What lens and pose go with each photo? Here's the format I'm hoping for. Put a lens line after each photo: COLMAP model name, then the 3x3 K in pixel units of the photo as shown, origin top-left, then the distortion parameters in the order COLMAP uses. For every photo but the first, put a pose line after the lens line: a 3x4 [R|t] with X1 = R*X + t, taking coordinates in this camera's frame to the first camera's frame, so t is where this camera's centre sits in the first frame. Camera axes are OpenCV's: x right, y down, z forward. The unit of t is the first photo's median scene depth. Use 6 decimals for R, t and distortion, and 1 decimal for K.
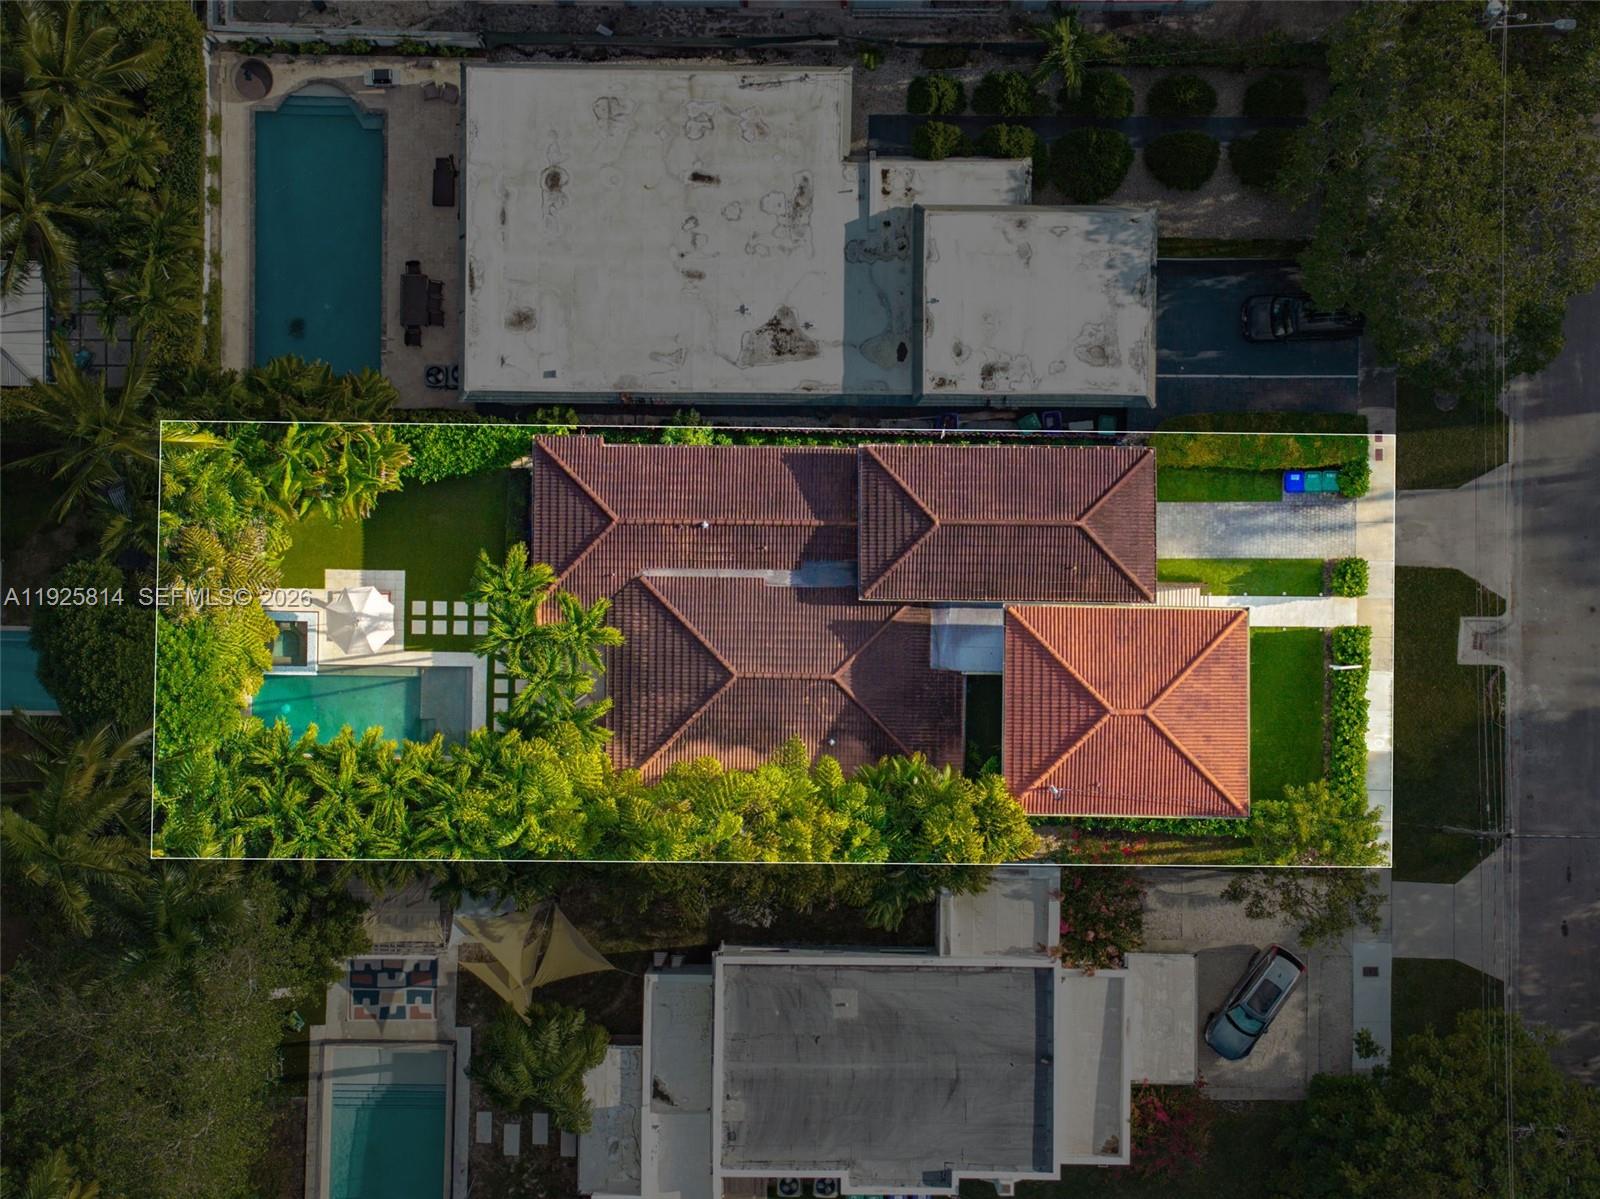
lens RADIAL K [[11873.7, 0, 809.1], [0, 11873.7, 594.3], [0, 0, 1]] dist [4.429912, 0.000000]
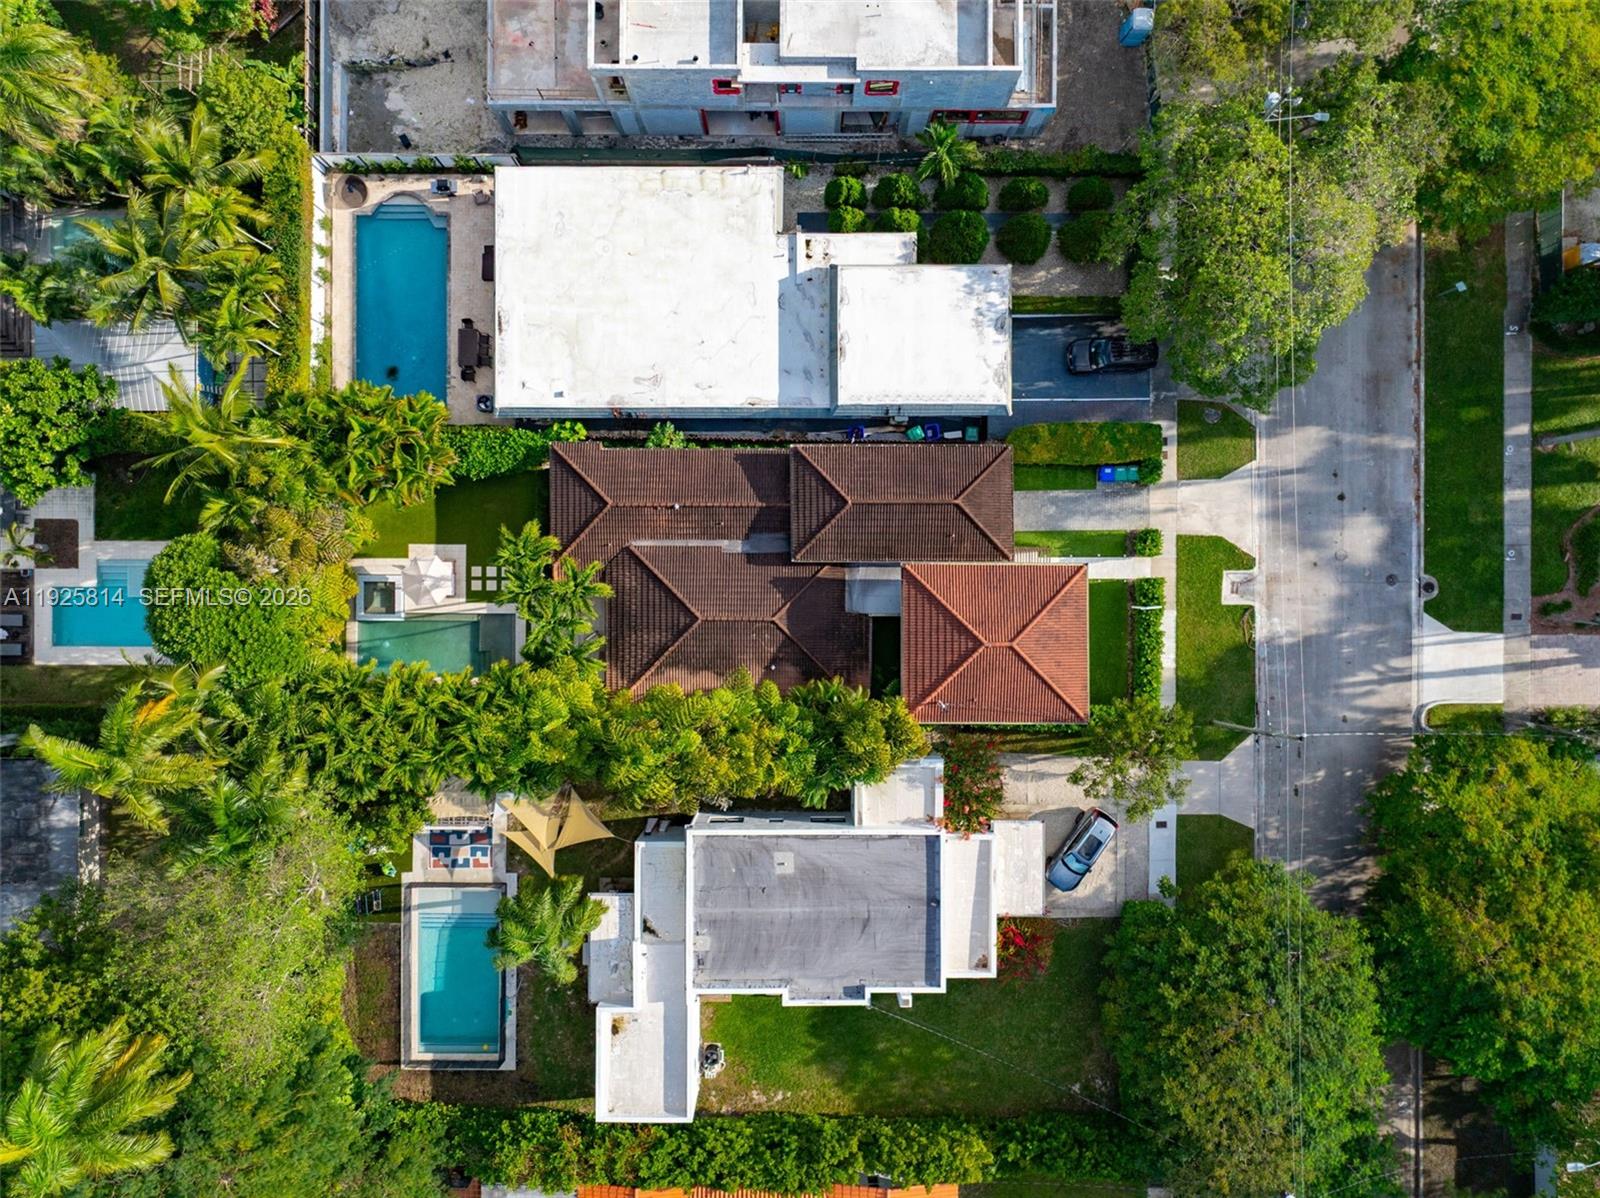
lens RADIAL K [[11873.7, 0, 795.4], [0, 11873.7, 615.3], [0, 0, 1]] dist [4.429912, 0.000000]
pose [[0.999937, -0.009627, 0.005820, -0.003331], [0.009591, 0.999935, 0.006139, -0.001693], [-0.005878, -0.006083, 0.999964, -0.341904]]
